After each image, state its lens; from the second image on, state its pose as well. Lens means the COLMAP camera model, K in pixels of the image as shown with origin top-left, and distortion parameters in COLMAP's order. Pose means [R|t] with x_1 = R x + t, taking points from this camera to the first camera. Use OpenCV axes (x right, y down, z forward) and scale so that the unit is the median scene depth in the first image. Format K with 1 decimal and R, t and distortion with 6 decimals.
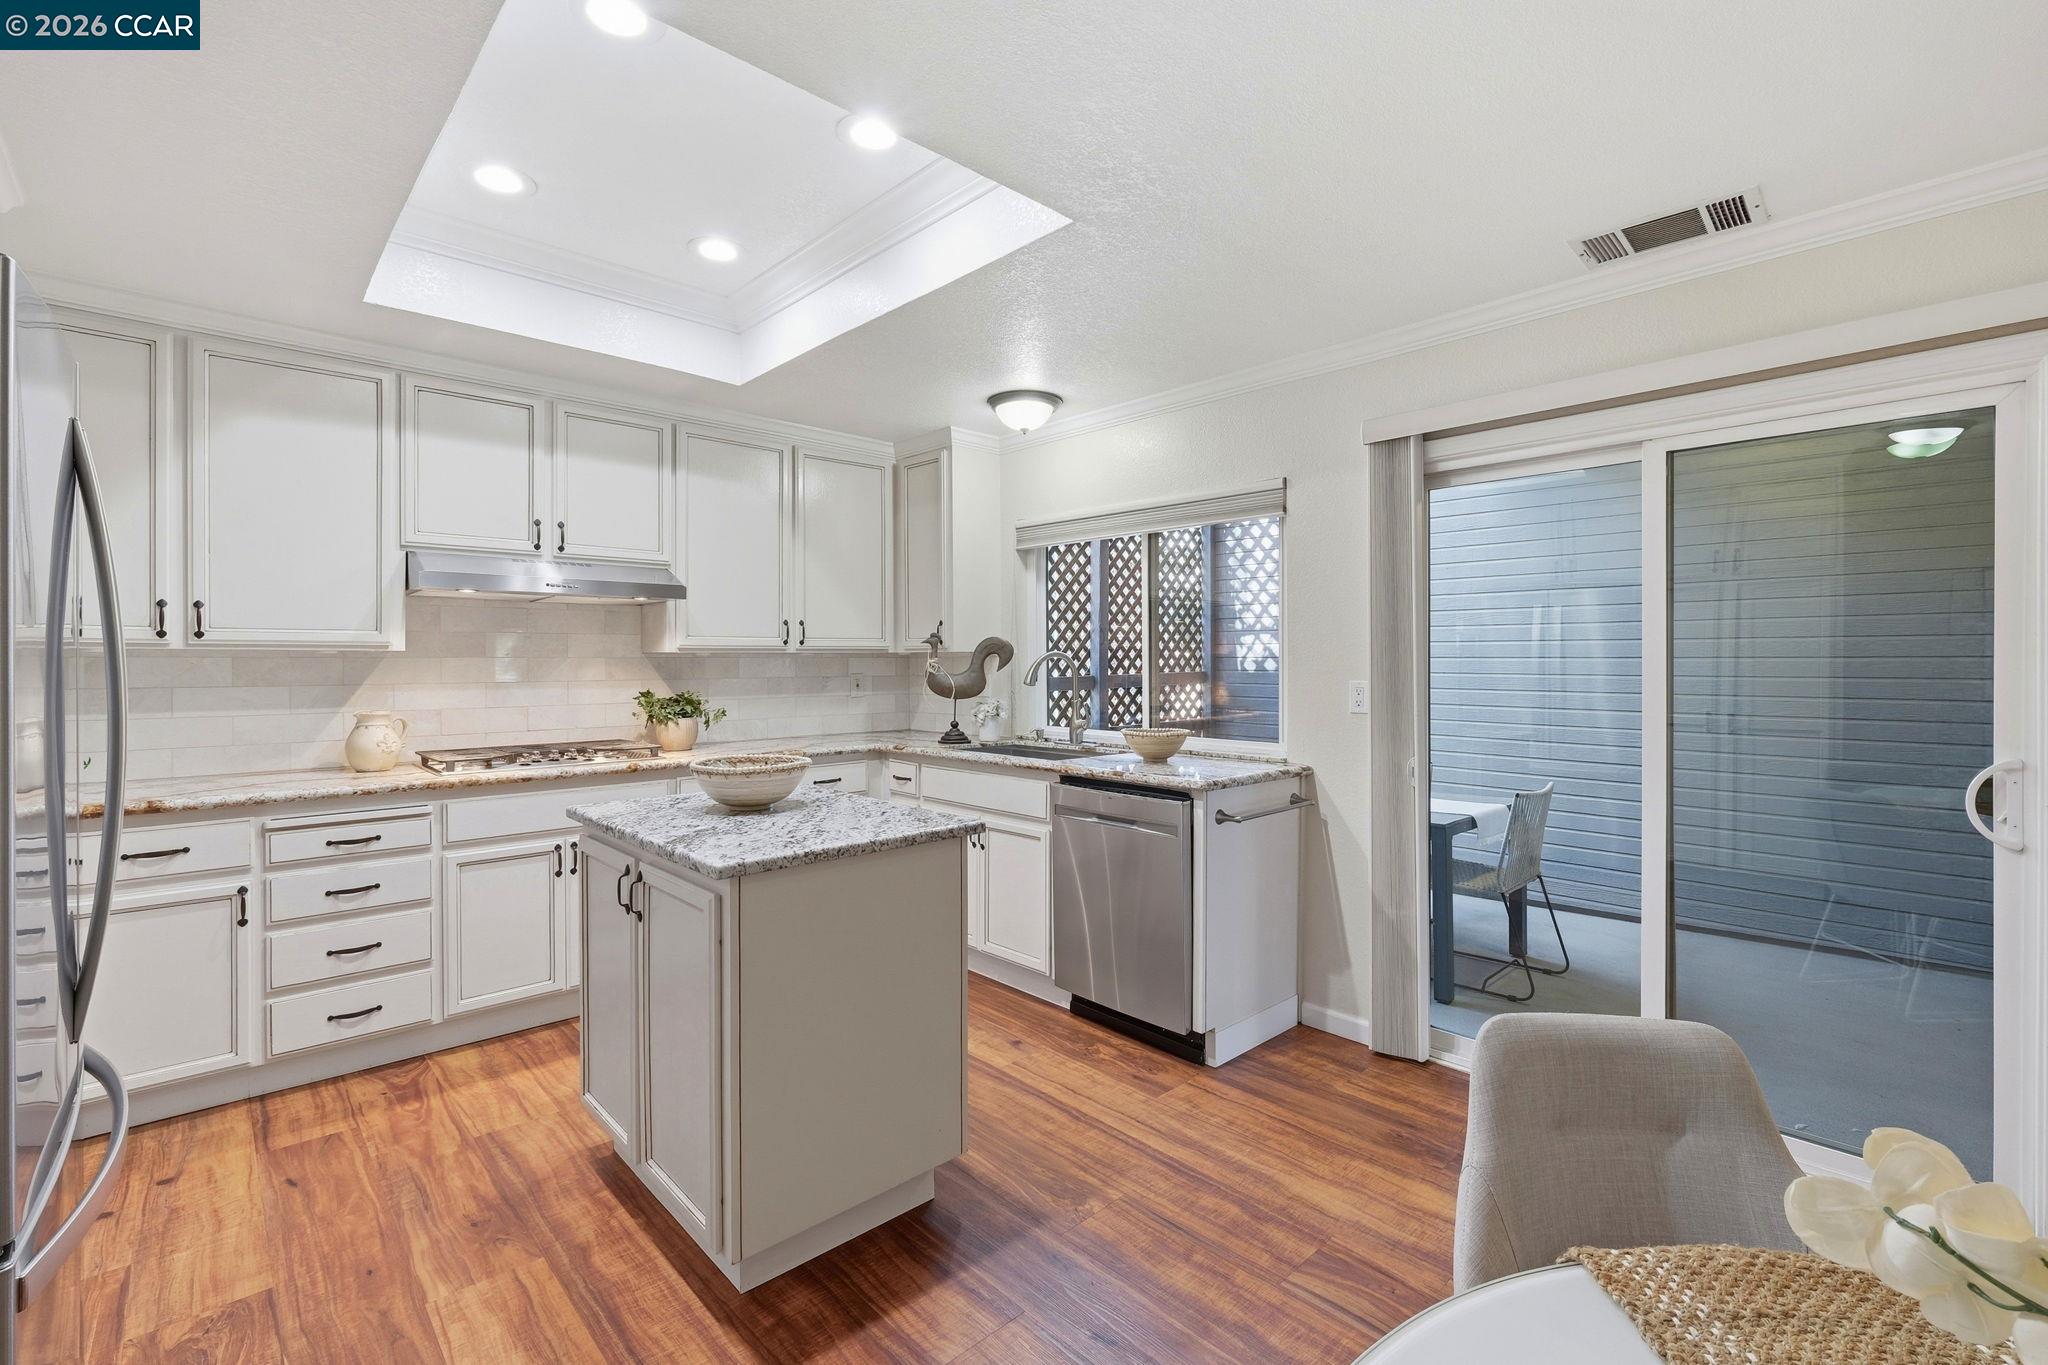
lens RADIAL K [[902.3, 0, 1040.5], [0, 902.3, 656.6], [0, 0, 1]] dist [-0.003795, -0.000046]
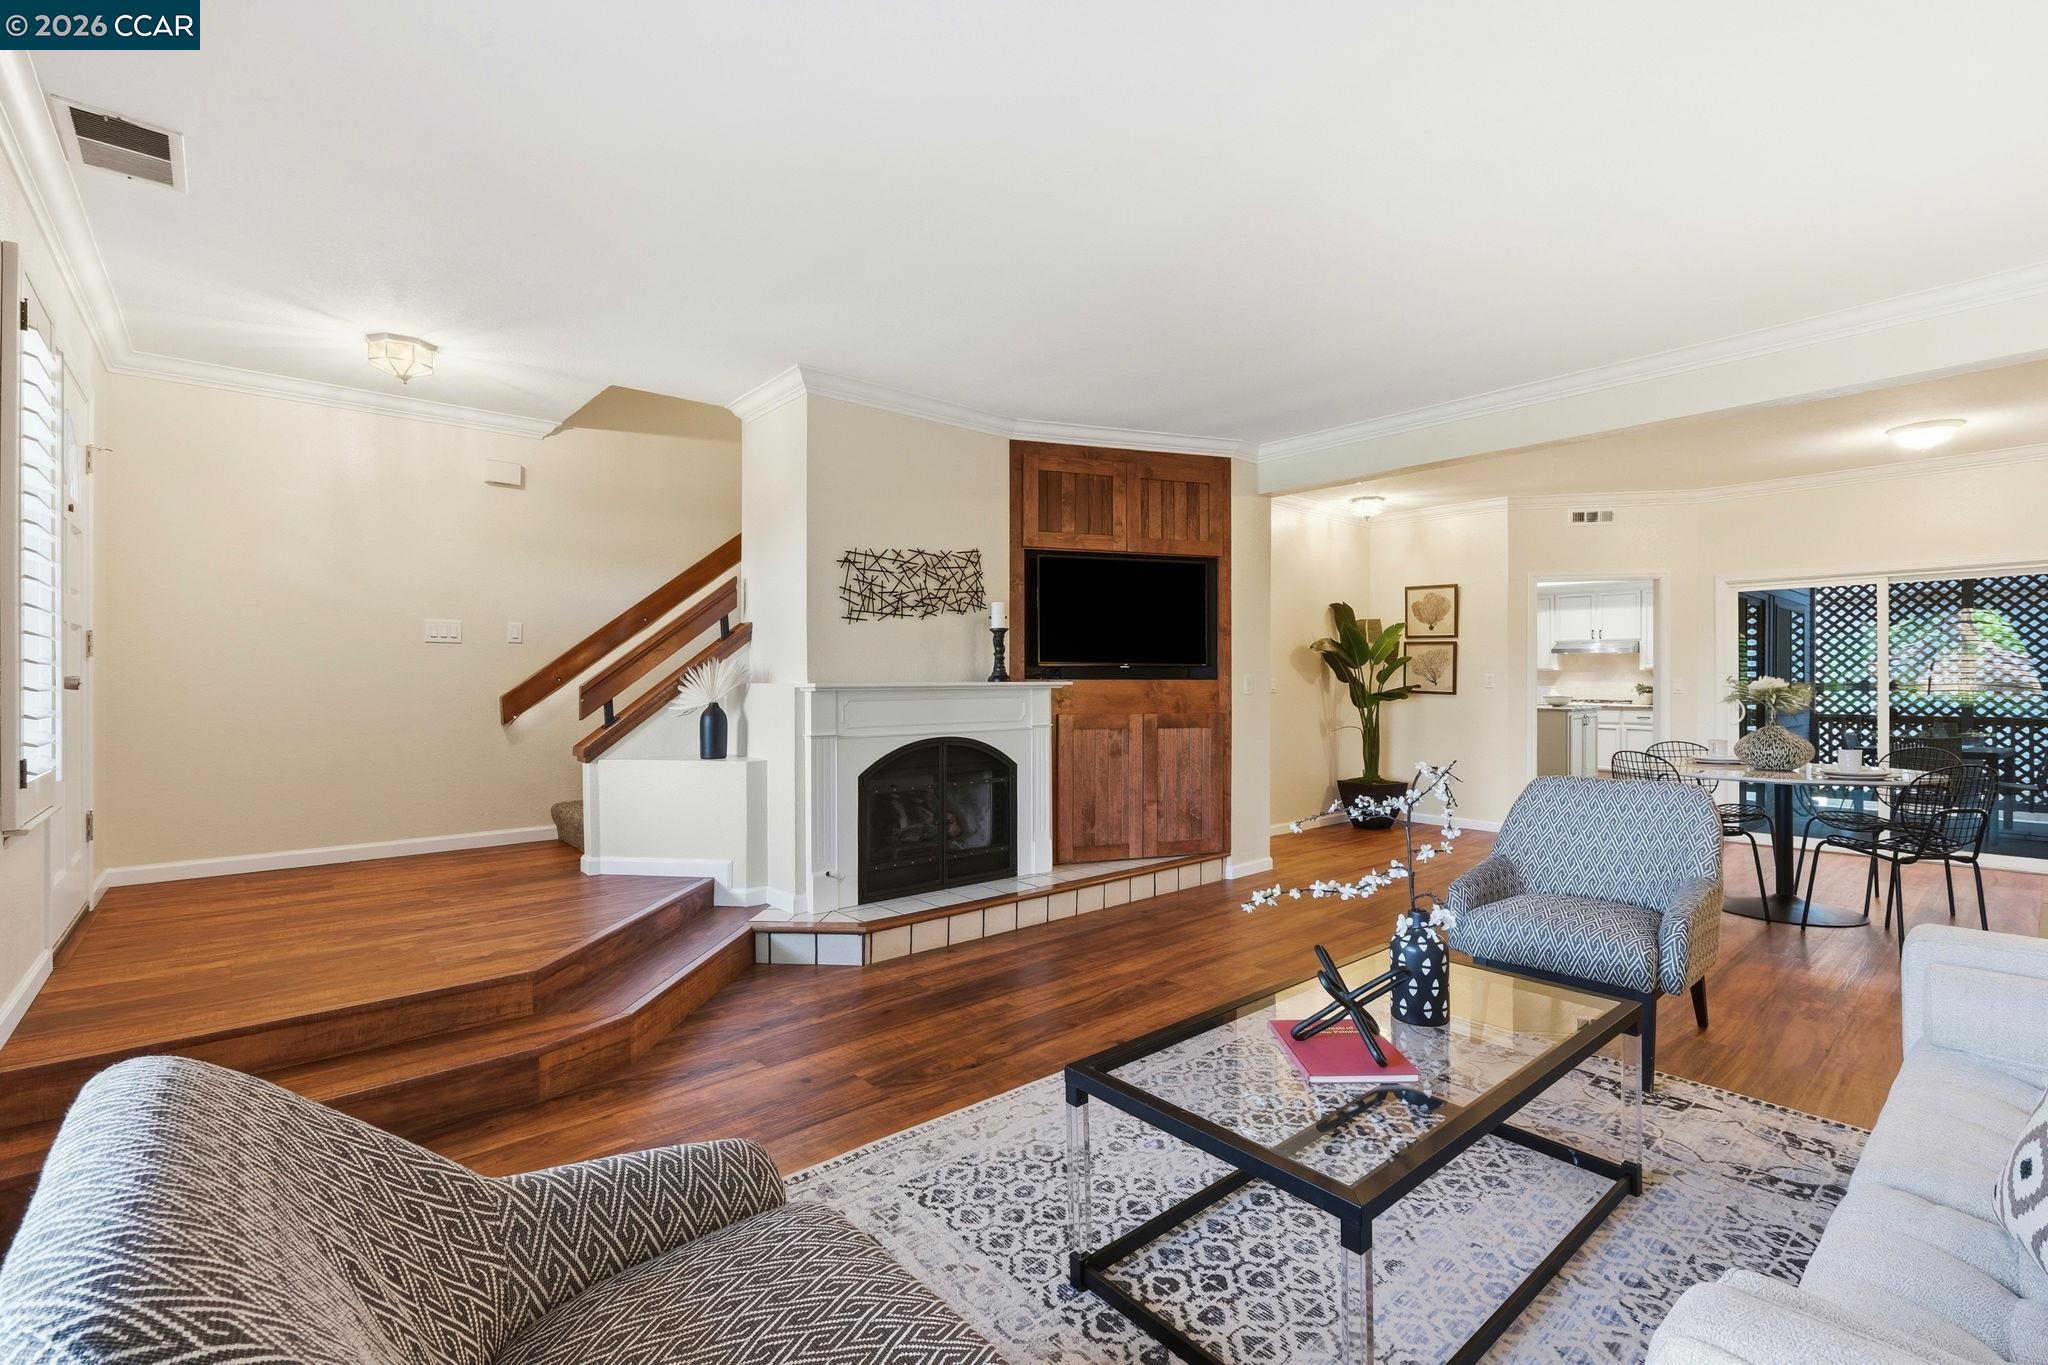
lens RADIAL K [[902.3, 0, 1030.5], [0, 902.3, 673.0], [0, 0, 1]] dist [-0.003795, -0.000046]
pose [[-0.037620, -0.006624, -0.999270, 2.968986], [0.002787, 0.999973, -0.006734, 0.022212], [0.999288, -0.003038, -0.037601, -0.983509]]
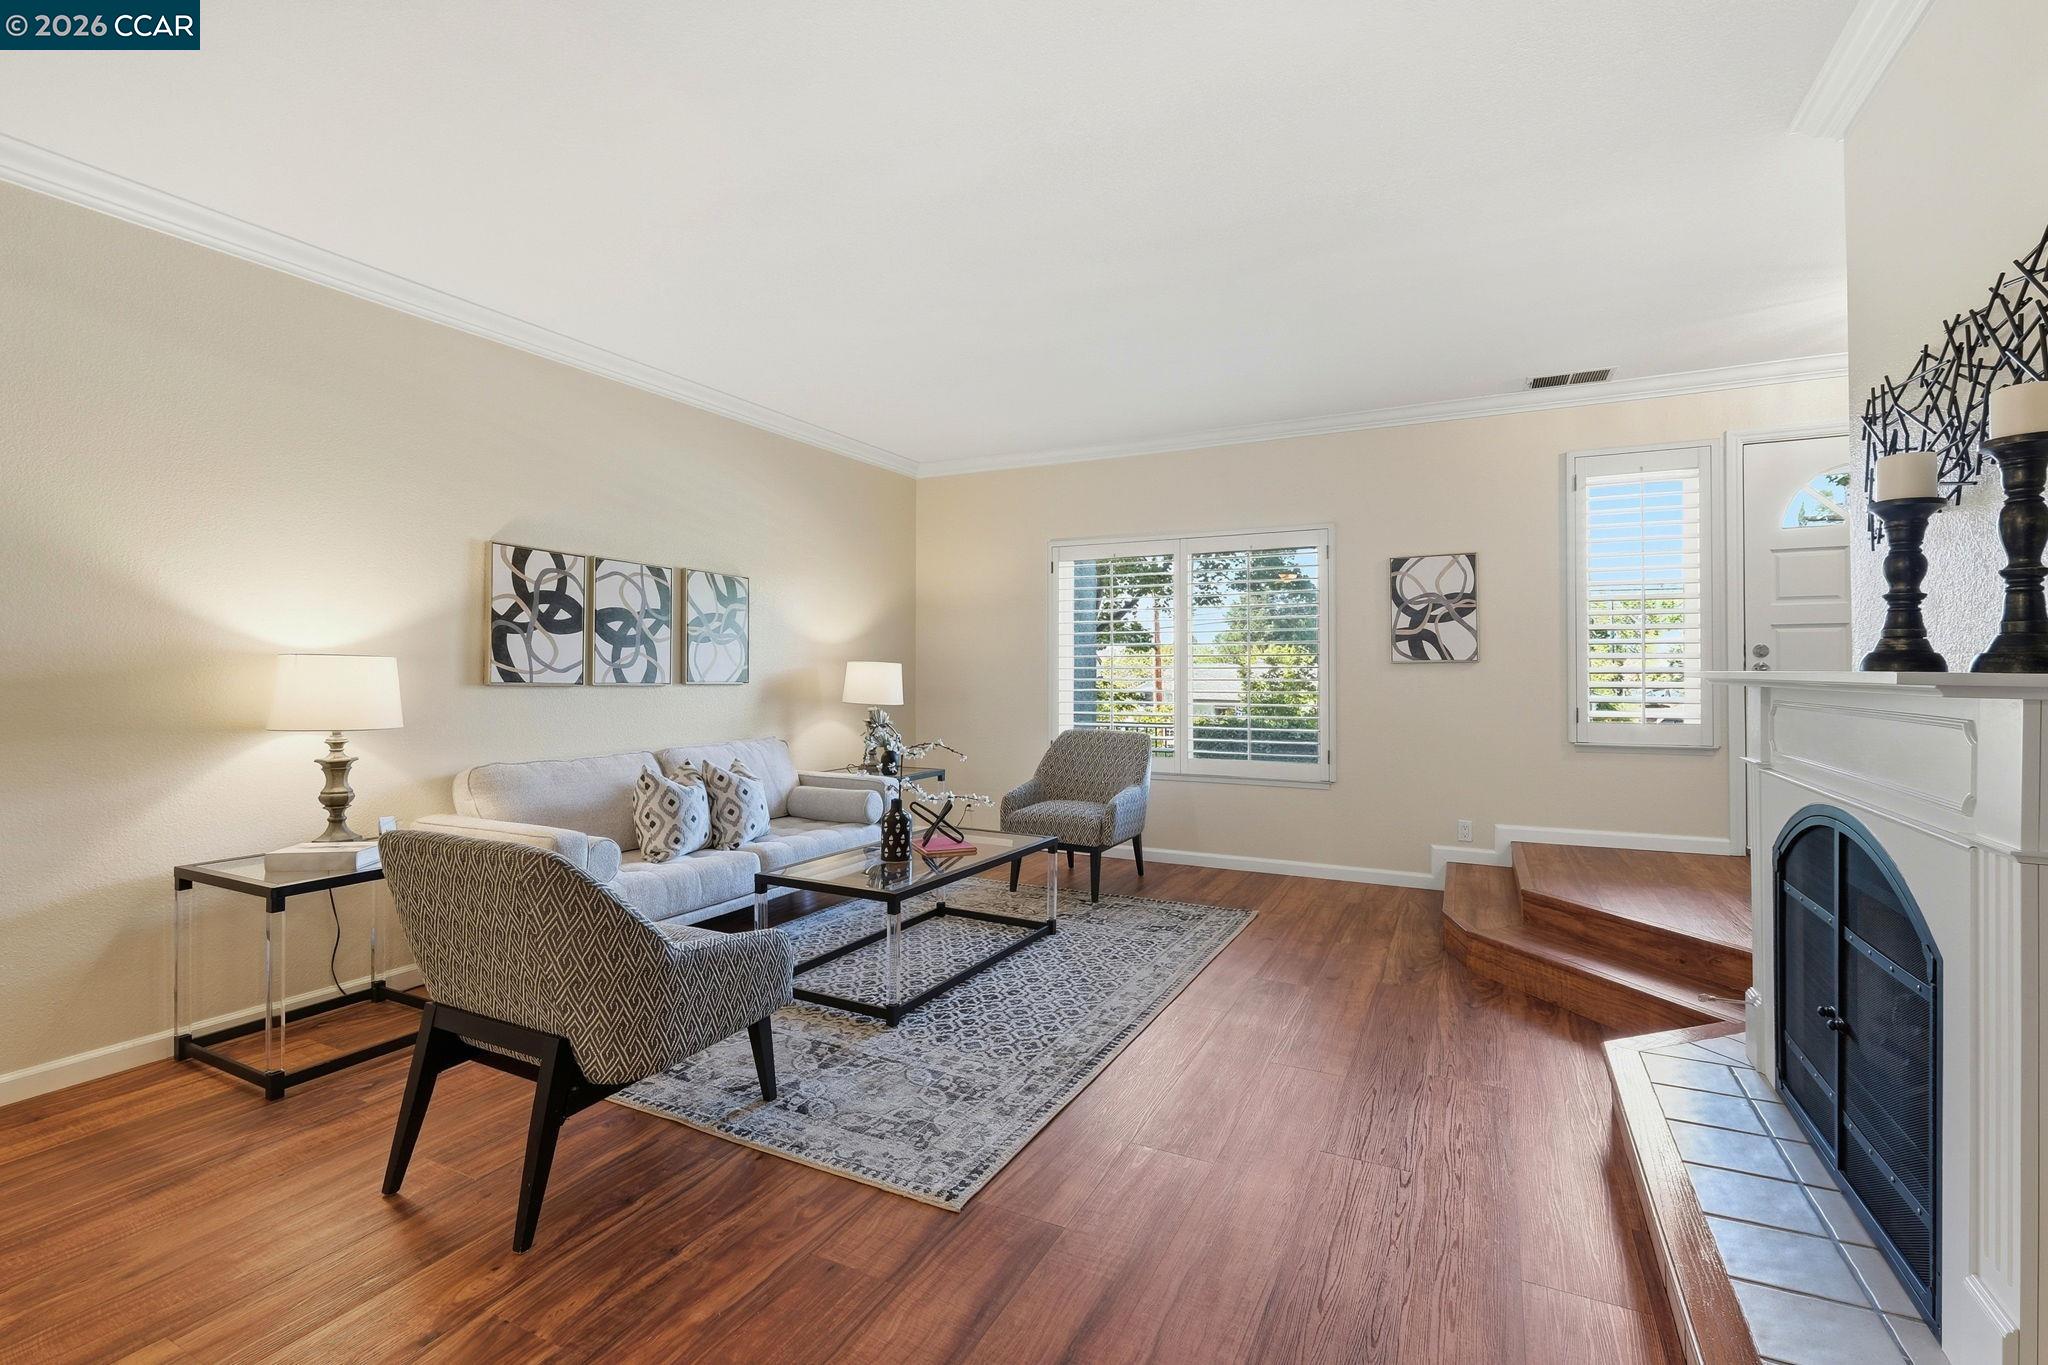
lens RADIAL K [[902.3, 0, 1027.4], [0, 902.3, 666.0], [0, 0, 1]] dist [-0.003795, -0.000046]
pose [[-0.332311, 0.006918, 0.943144, 1.202972], [0.001875, 0.999976, -0.006675, 0.025360], [-0.943168, -0.000450, -0.332316, -0.512339]]
